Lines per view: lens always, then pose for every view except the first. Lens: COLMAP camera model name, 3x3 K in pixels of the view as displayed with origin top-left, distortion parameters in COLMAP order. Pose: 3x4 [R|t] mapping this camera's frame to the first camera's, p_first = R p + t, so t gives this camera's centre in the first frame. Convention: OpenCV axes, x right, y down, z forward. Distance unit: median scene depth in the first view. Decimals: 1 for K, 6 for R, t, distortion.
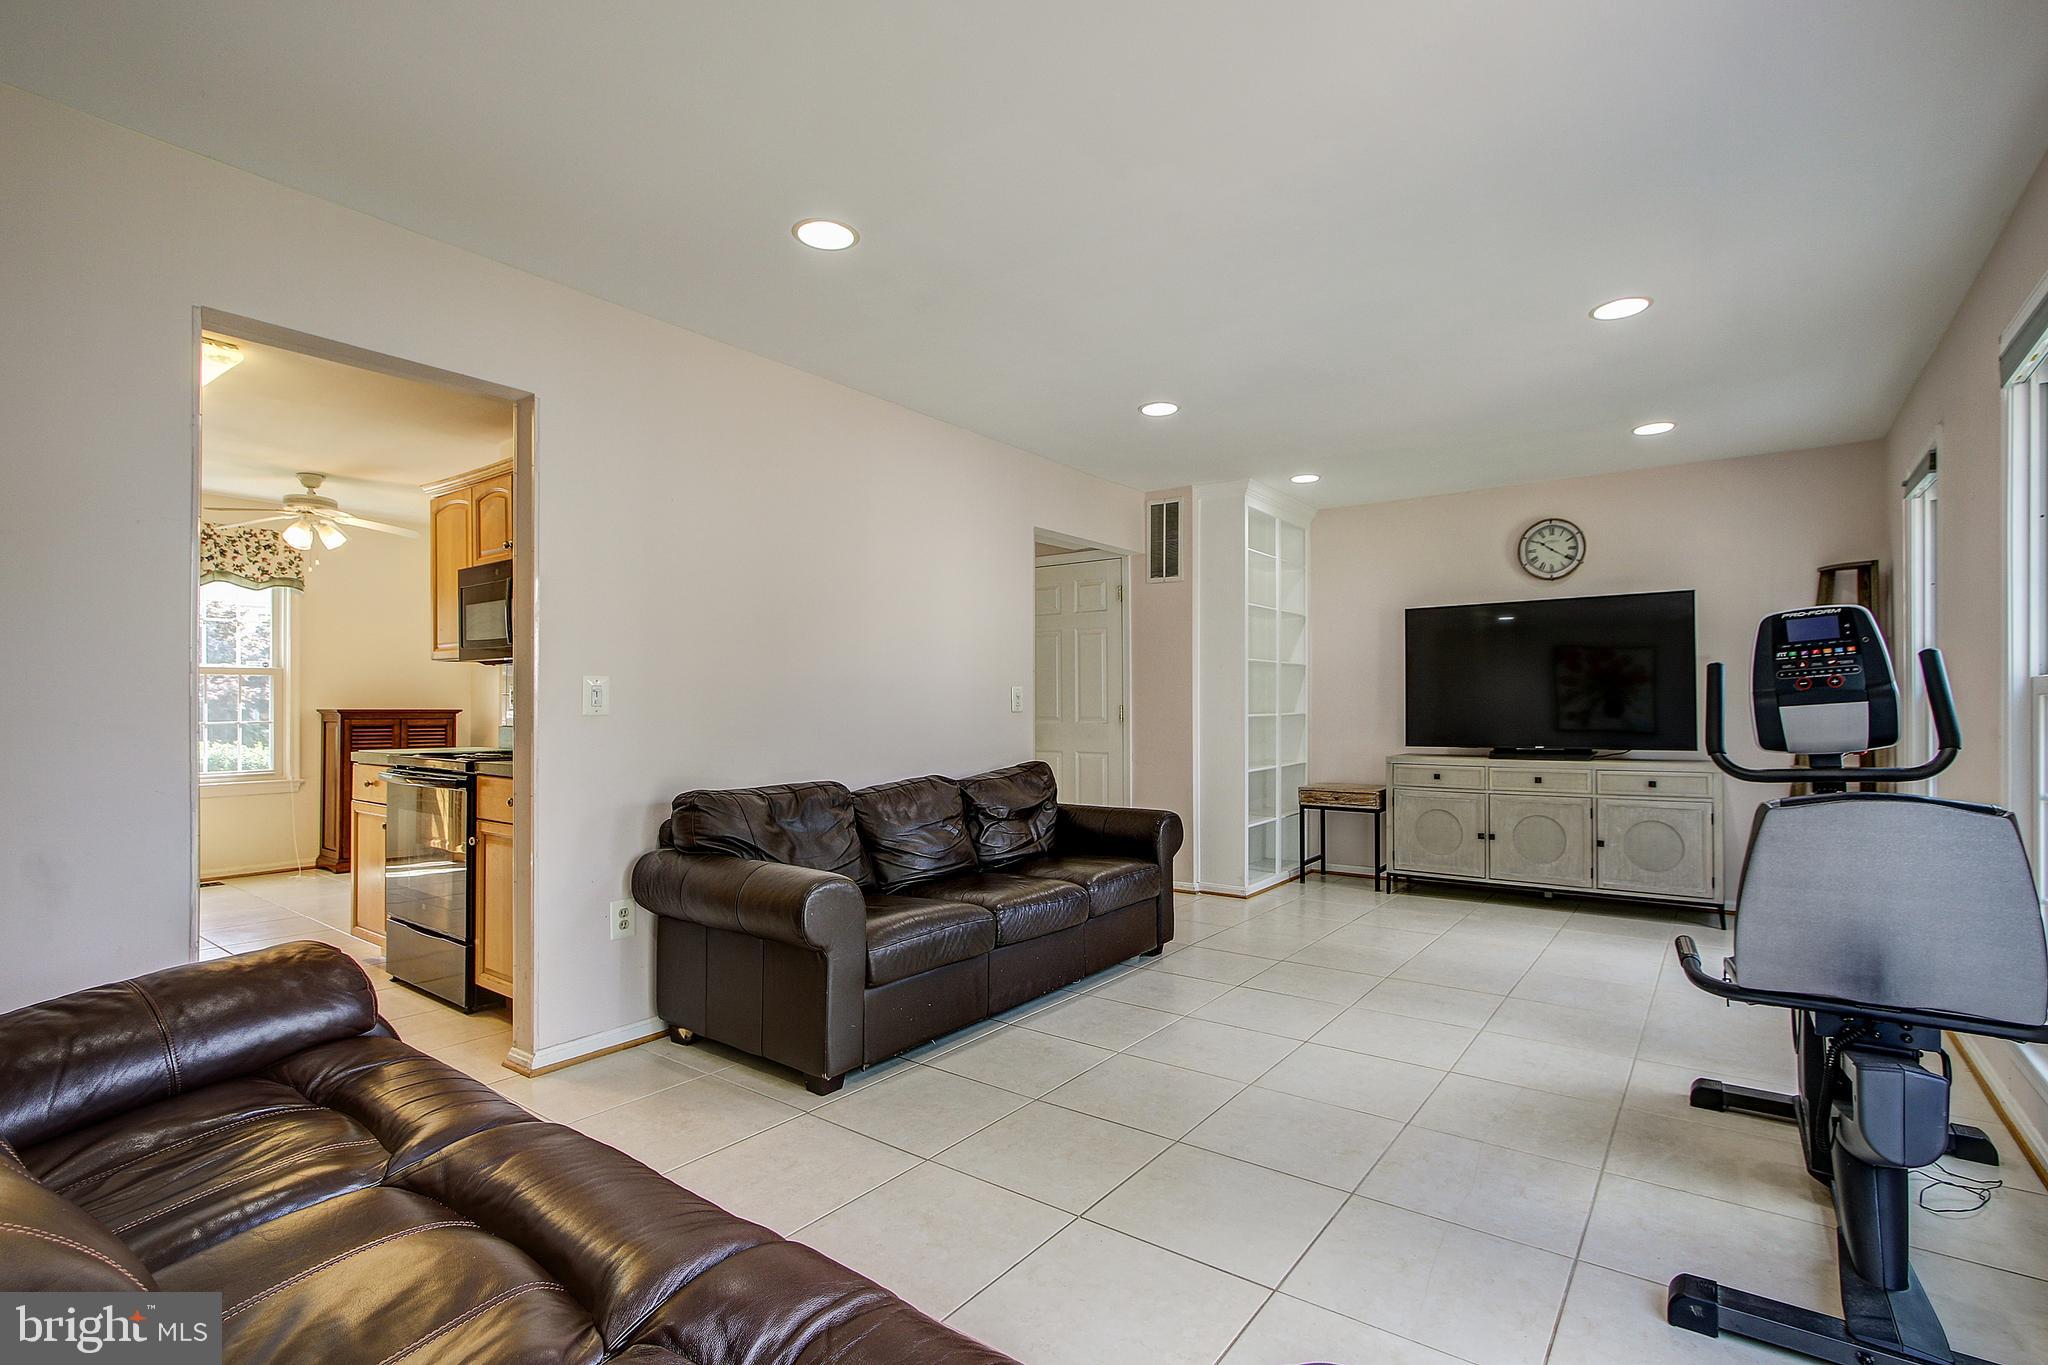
lens RADIAL K [[958.6, 0, 1033.2], [0, 958.6, 702.2], [0, 0, 1]] dist [0.001182, 0.000545]
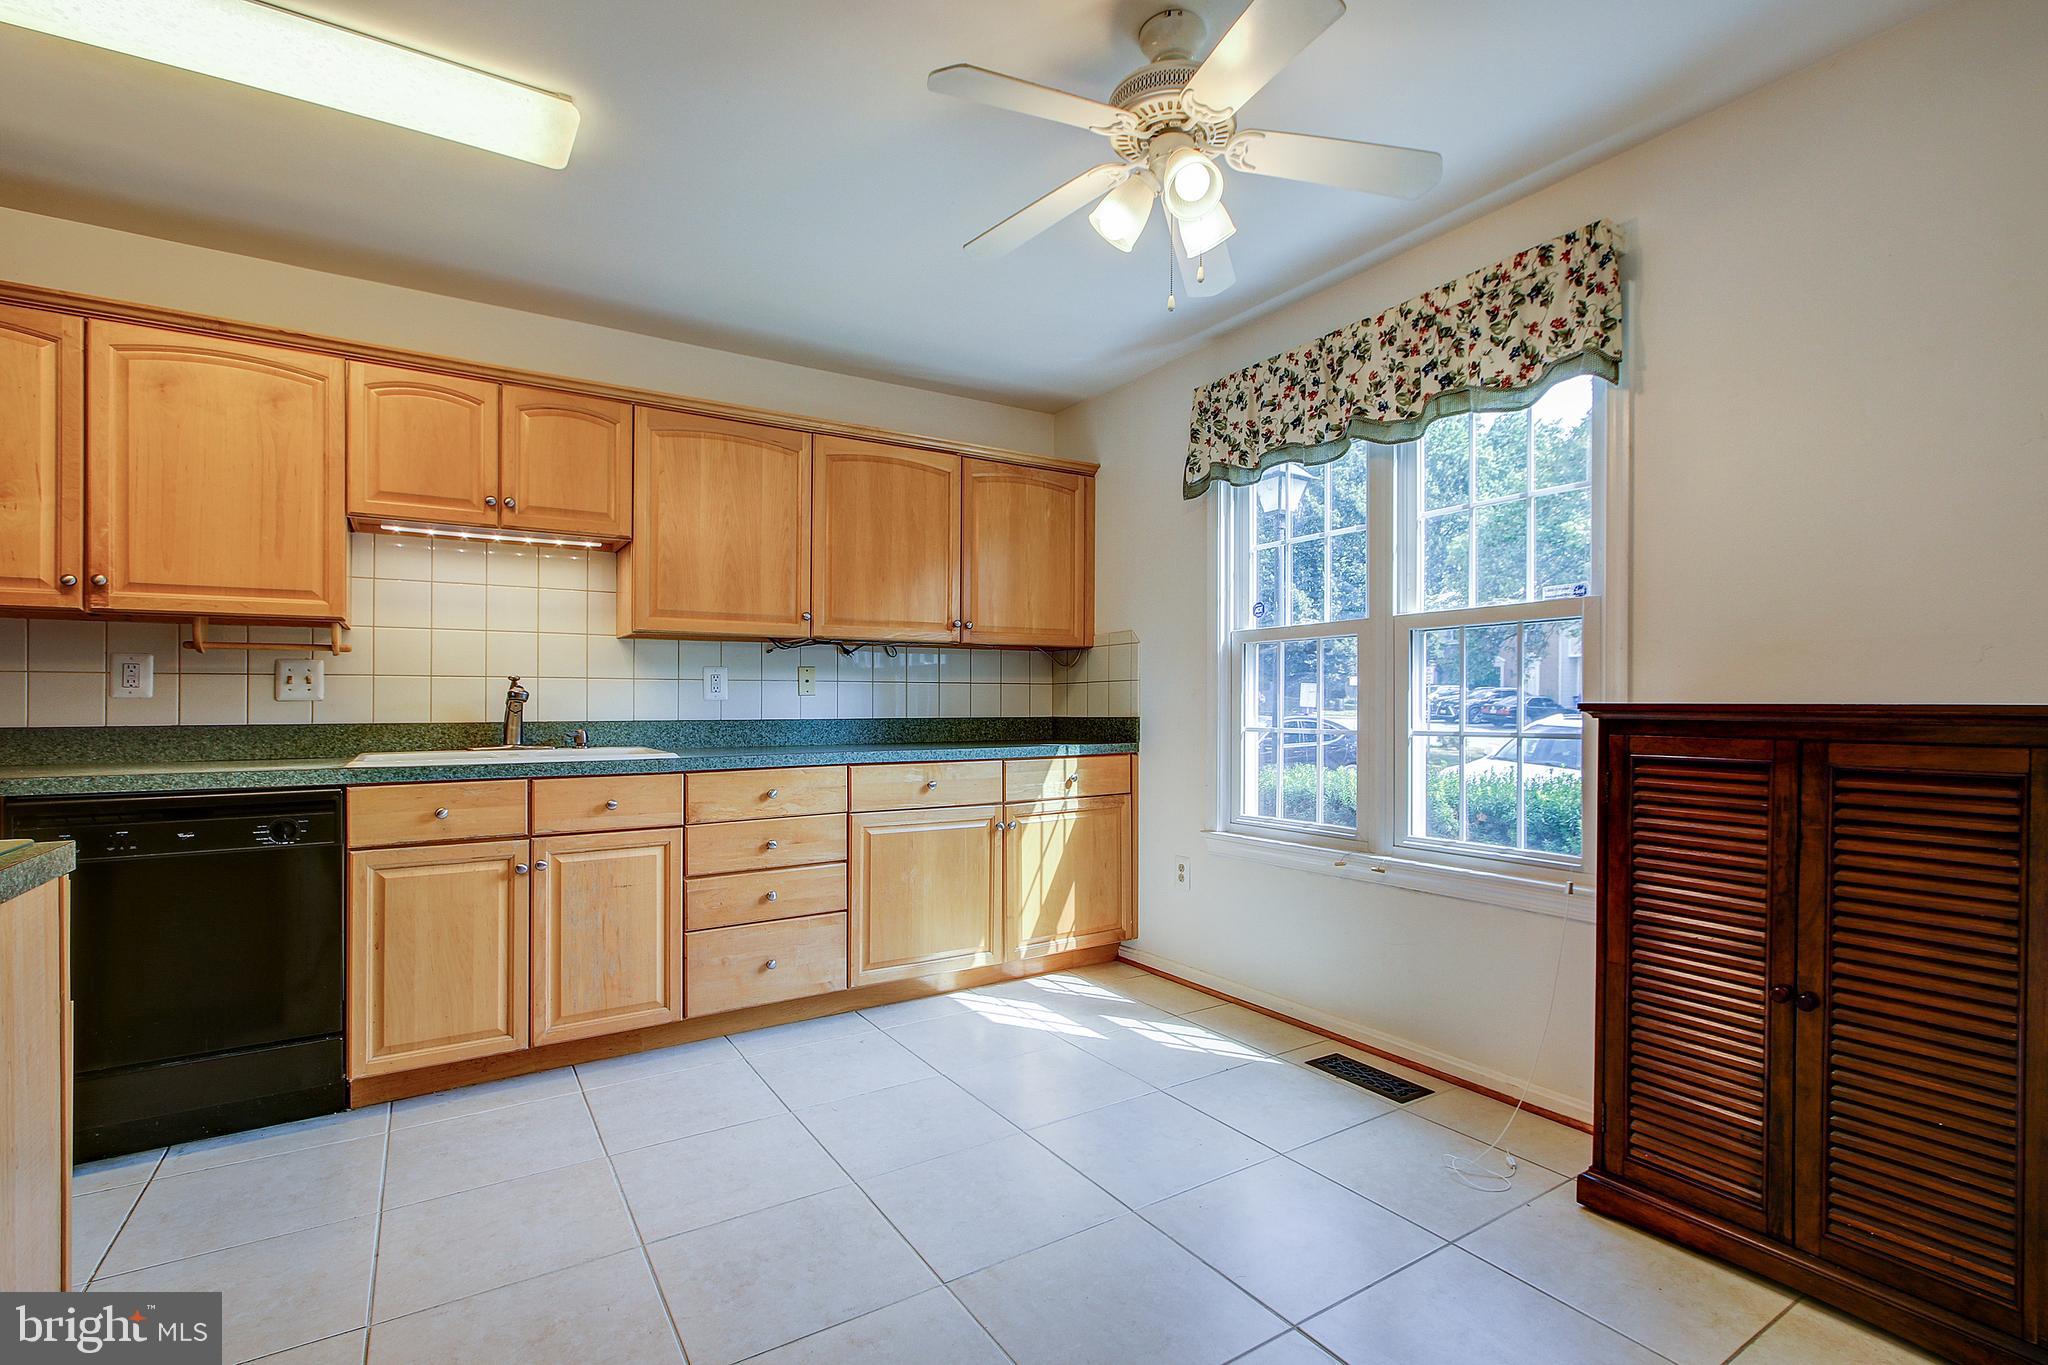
lens RADIAL K [[949.0, 0, 1050.6], [0, 949.0, 697.0], [0, 0, 1]] dist [-0.002622, 0.000244]
pose [[-0.338395, -0.004504, -0.940994, -0.367098], [0.006161, 0.999957, -0.007002, 0.006665], [0.940984, -0.008167, -0.338352, 0.953237]]
